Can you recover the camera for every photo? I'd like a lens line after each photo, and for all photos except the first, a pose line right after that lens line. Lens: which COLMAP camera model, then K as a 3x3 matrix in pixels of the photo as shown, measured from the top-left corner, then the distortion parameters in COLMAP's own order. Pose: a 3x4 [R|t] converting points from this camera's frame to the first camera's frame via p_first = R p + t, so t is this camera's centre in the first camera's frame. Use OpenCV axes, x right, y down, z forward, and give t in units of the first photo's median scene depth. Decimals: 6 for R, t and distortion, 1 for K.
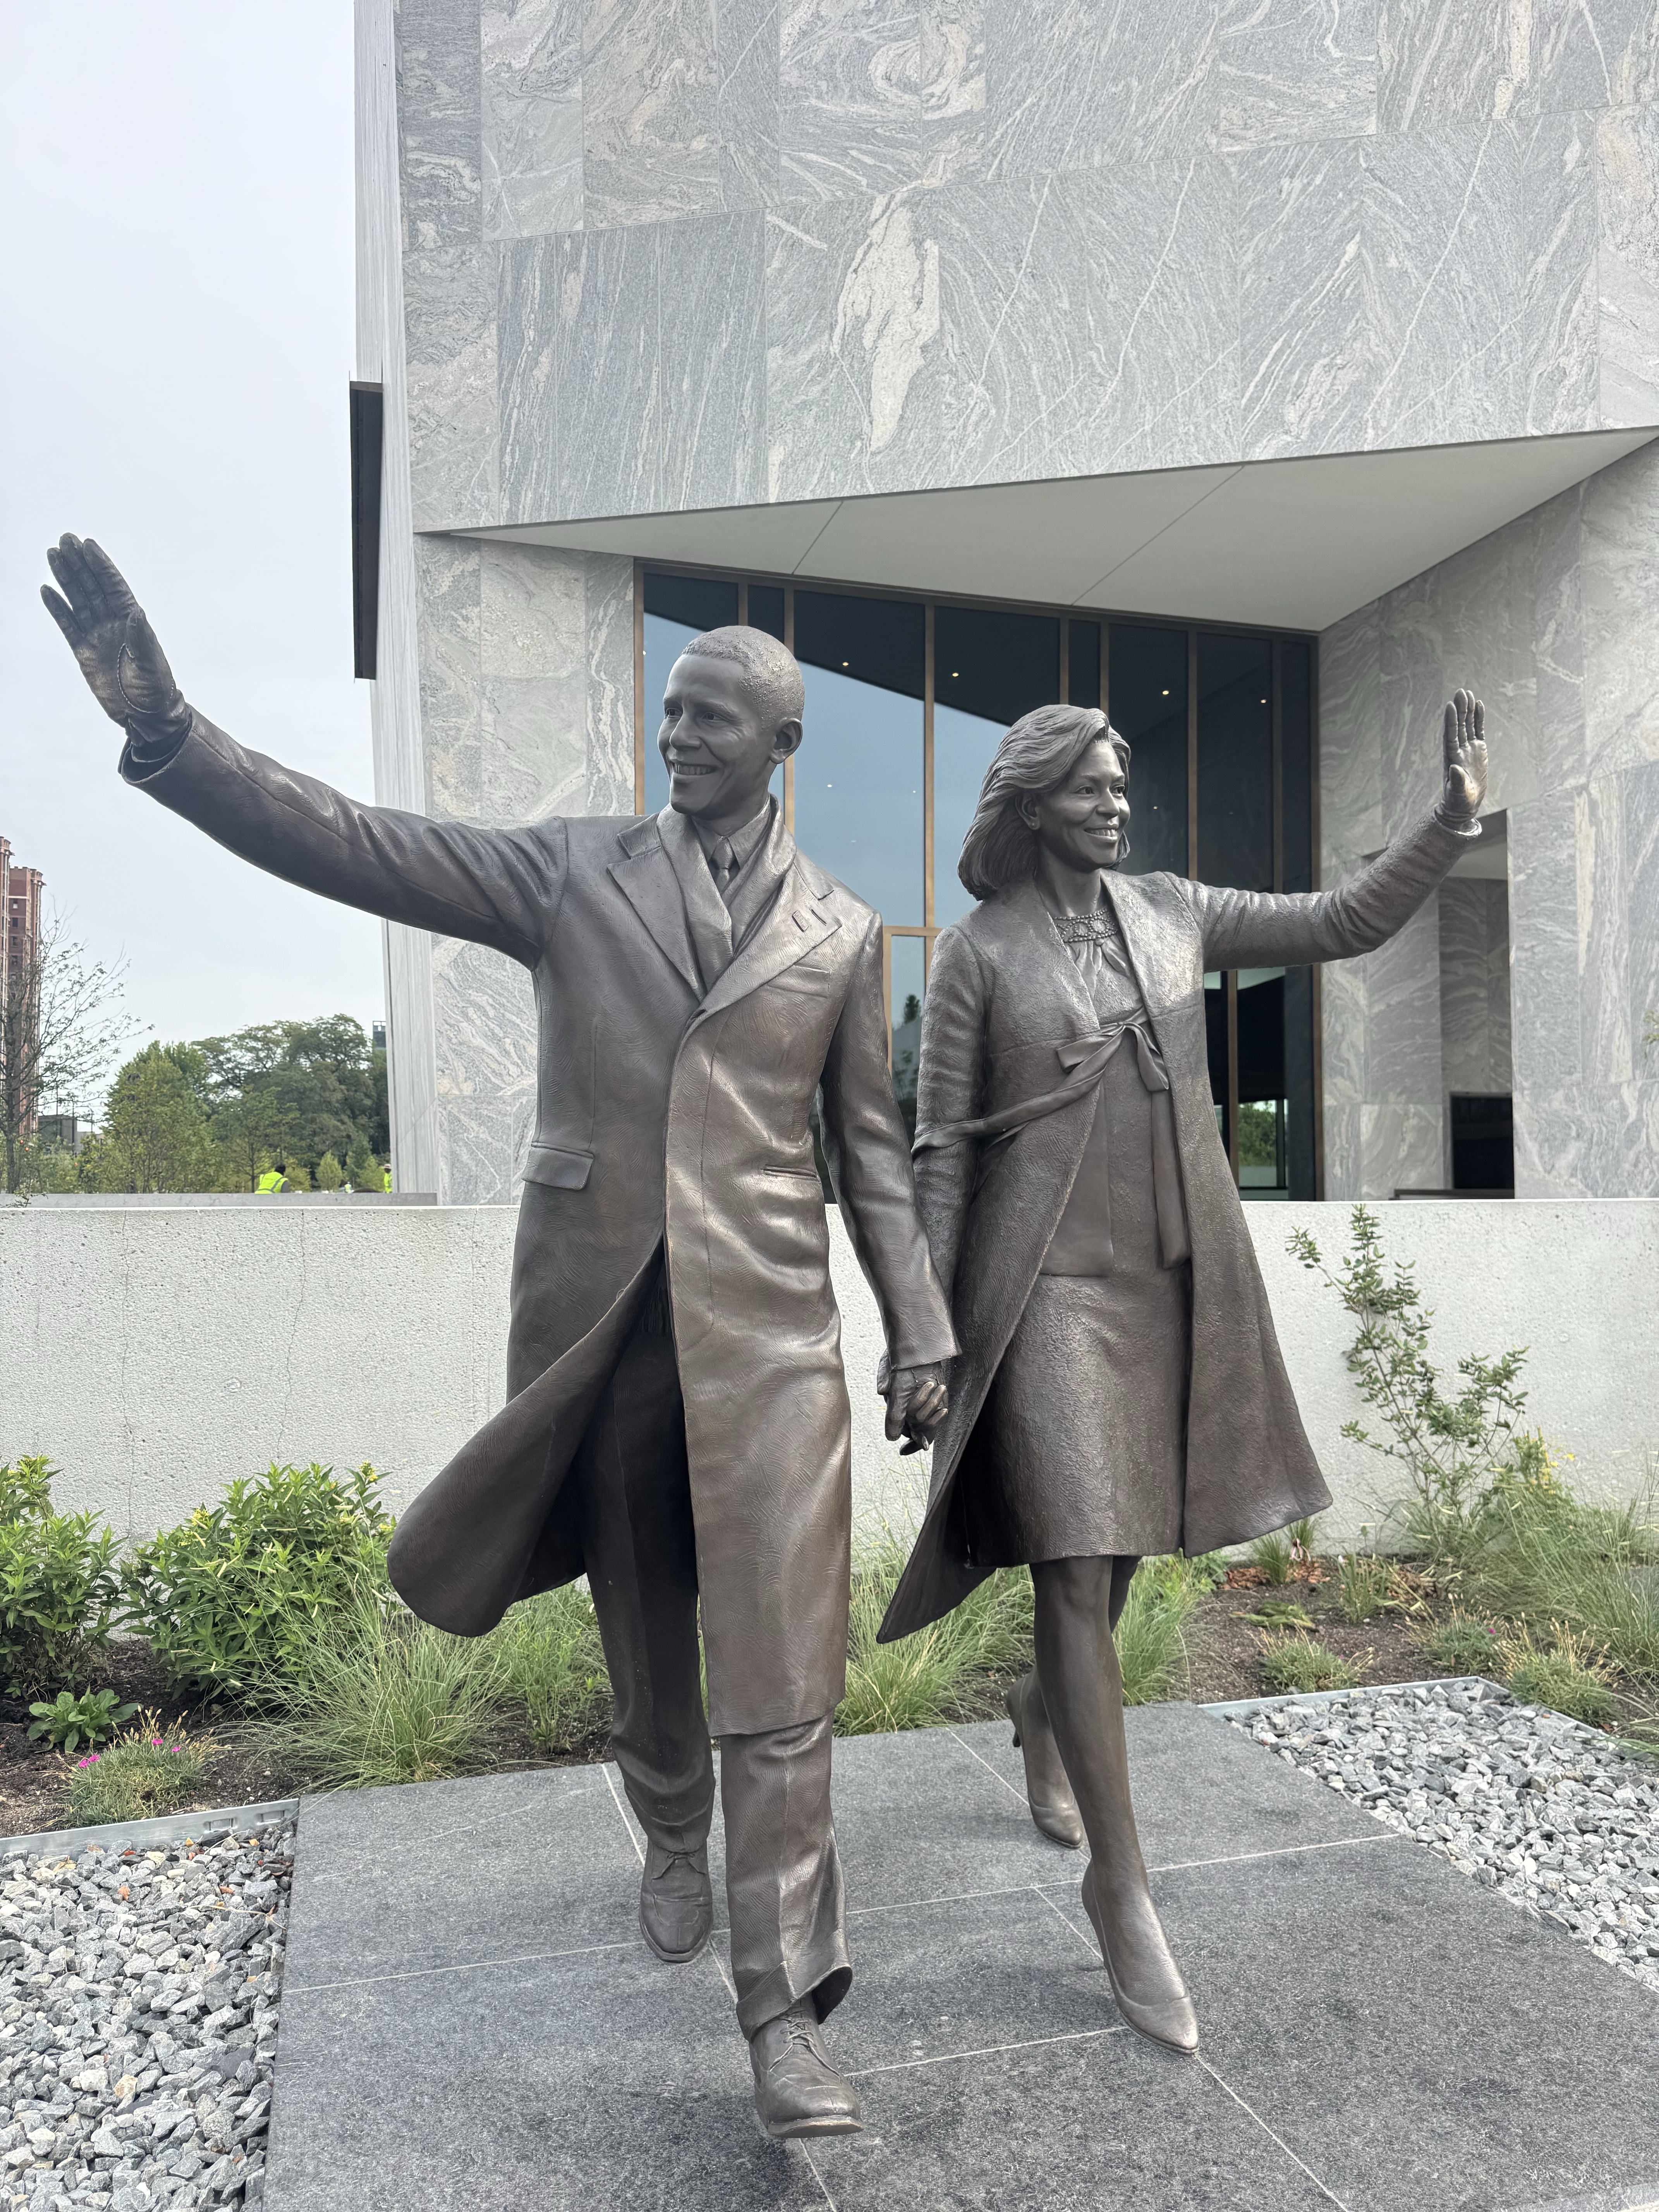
lens RADIAL K [[1529.1, 0, 829.5], [0, 1529.1, 1106.0], [0, 0, 1]] dist [0.170810, -0.322000]
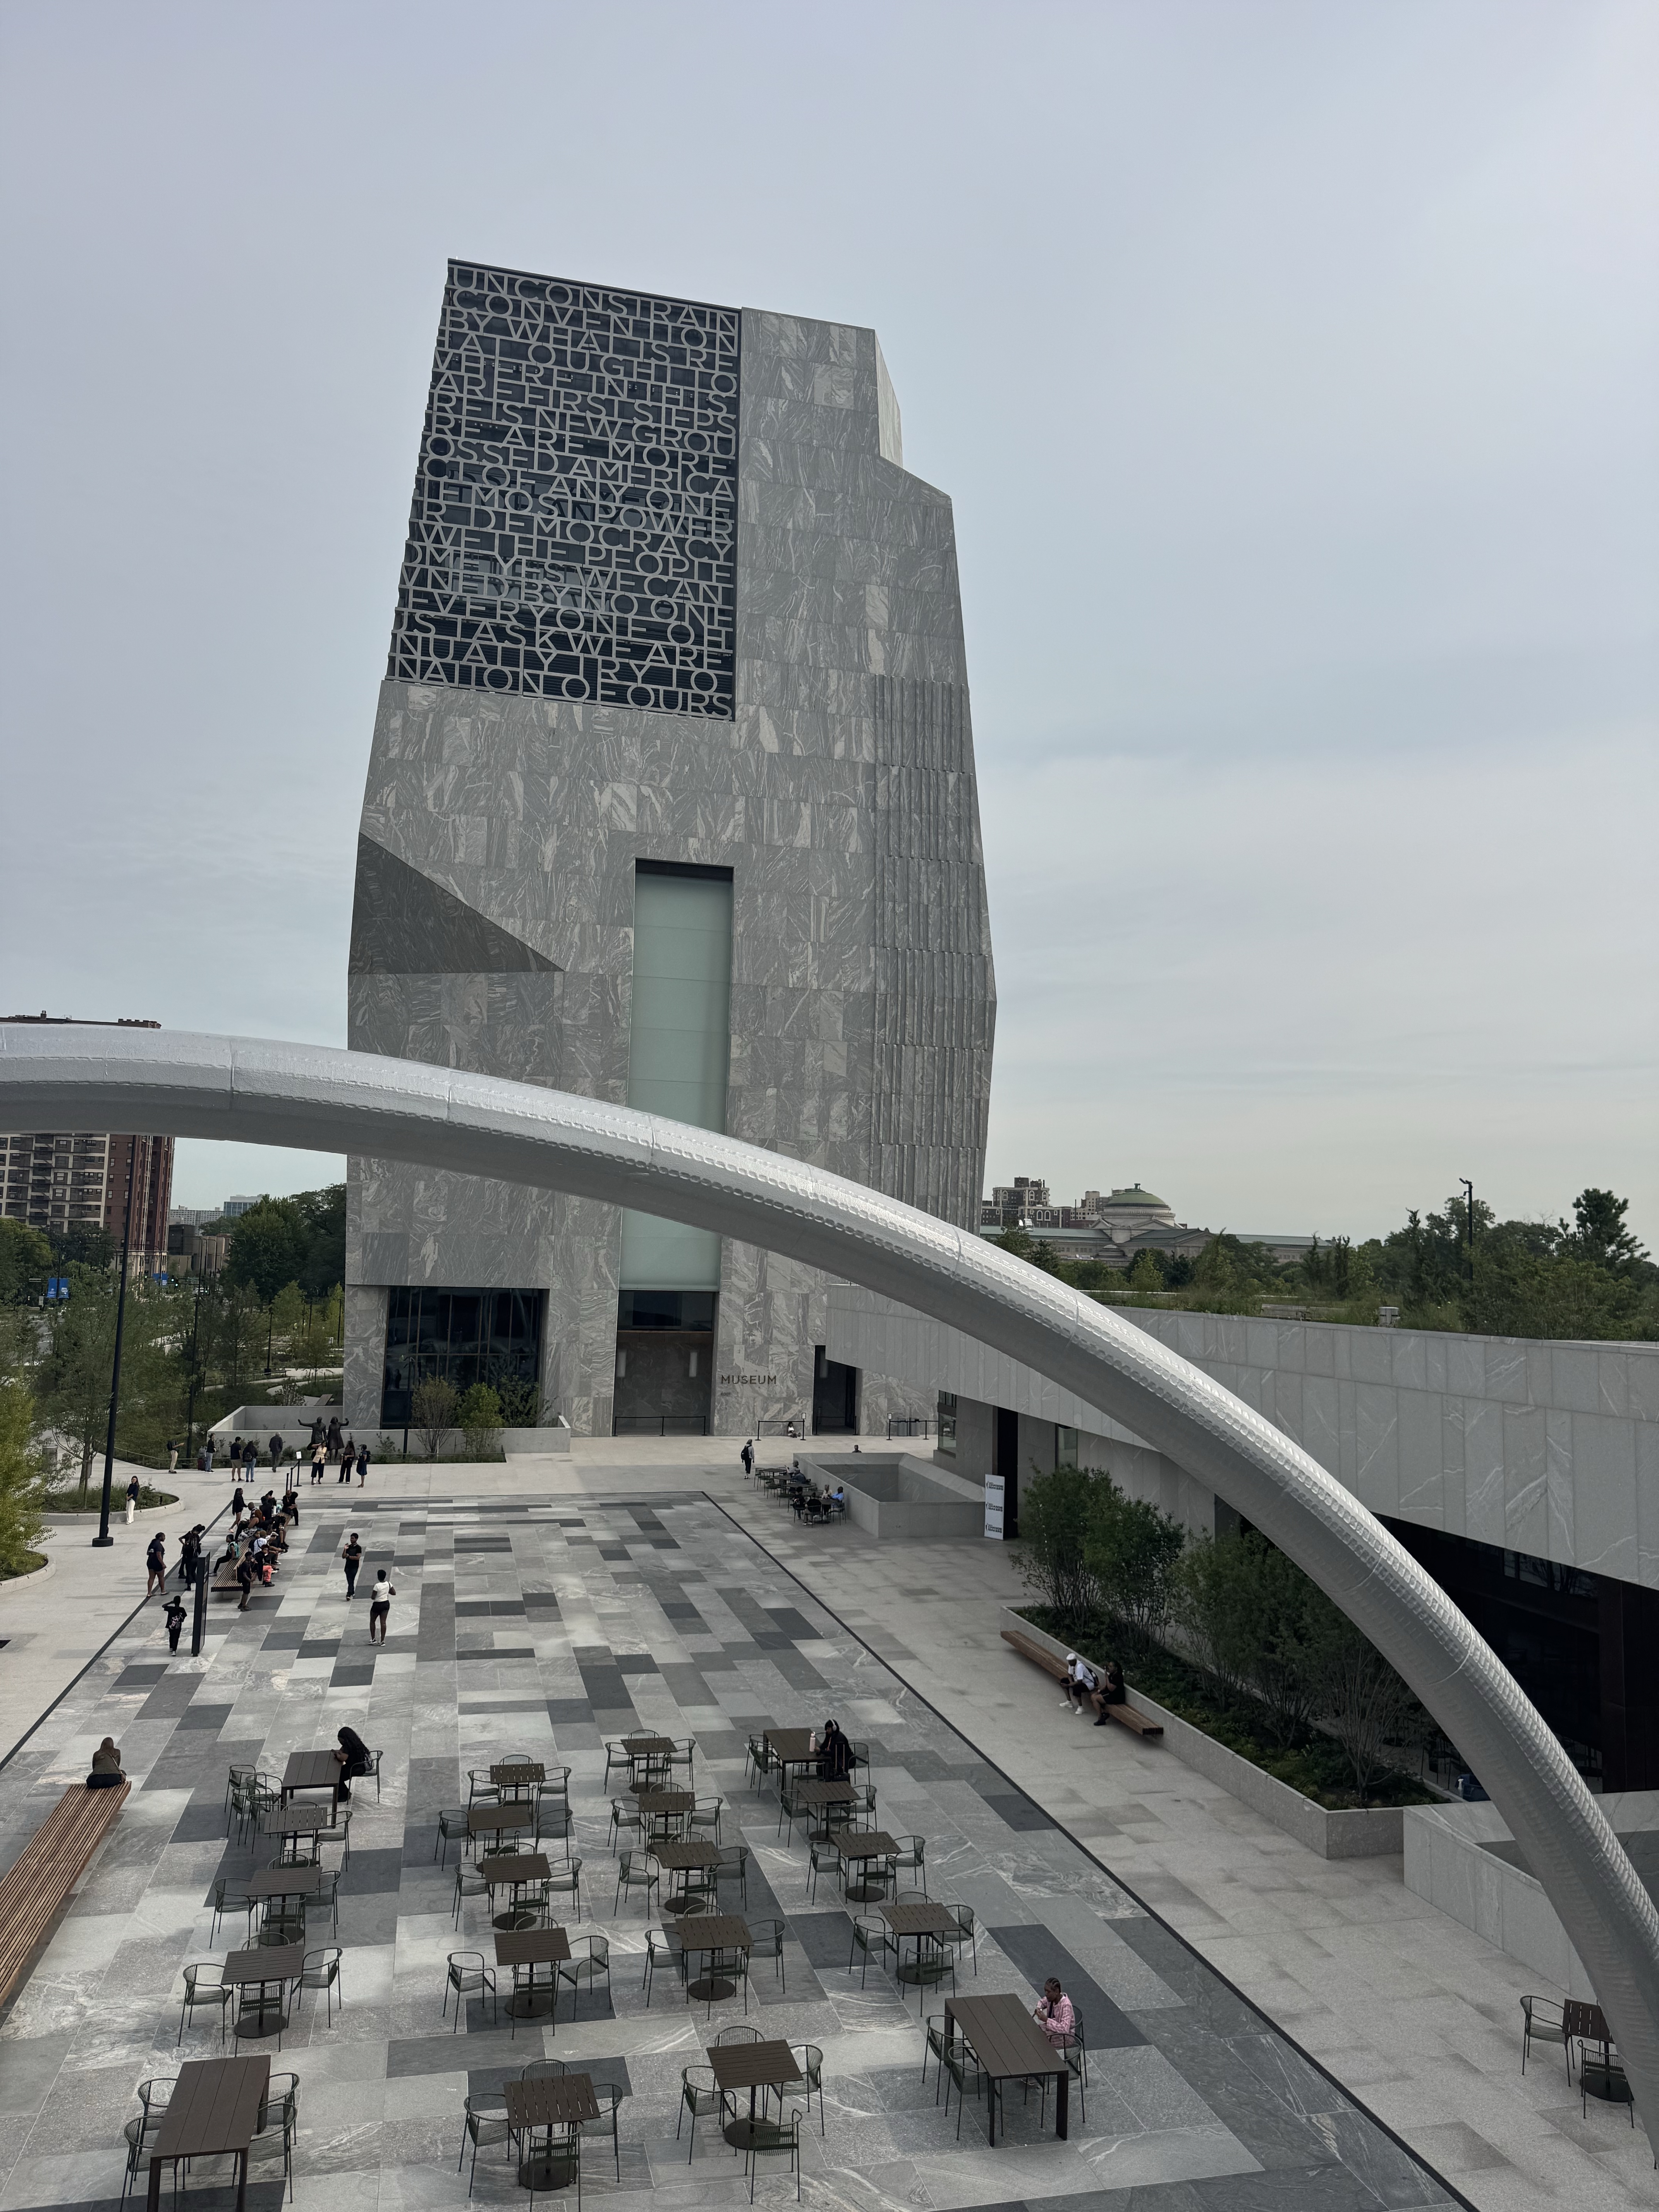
lens RADIAL K [[1529.1, 0, 829.5], [0, 1529.1, 1106.0], [0, 0, 1]] dist [0.170810, -0.322000]
pose [[0.998295, 0.024158, -0.053140, 1.738380], [-0.026963, 0.998246, -0.052715, -0.775379], [0.051773, 0.054058, 0.997195, -4.459395]]
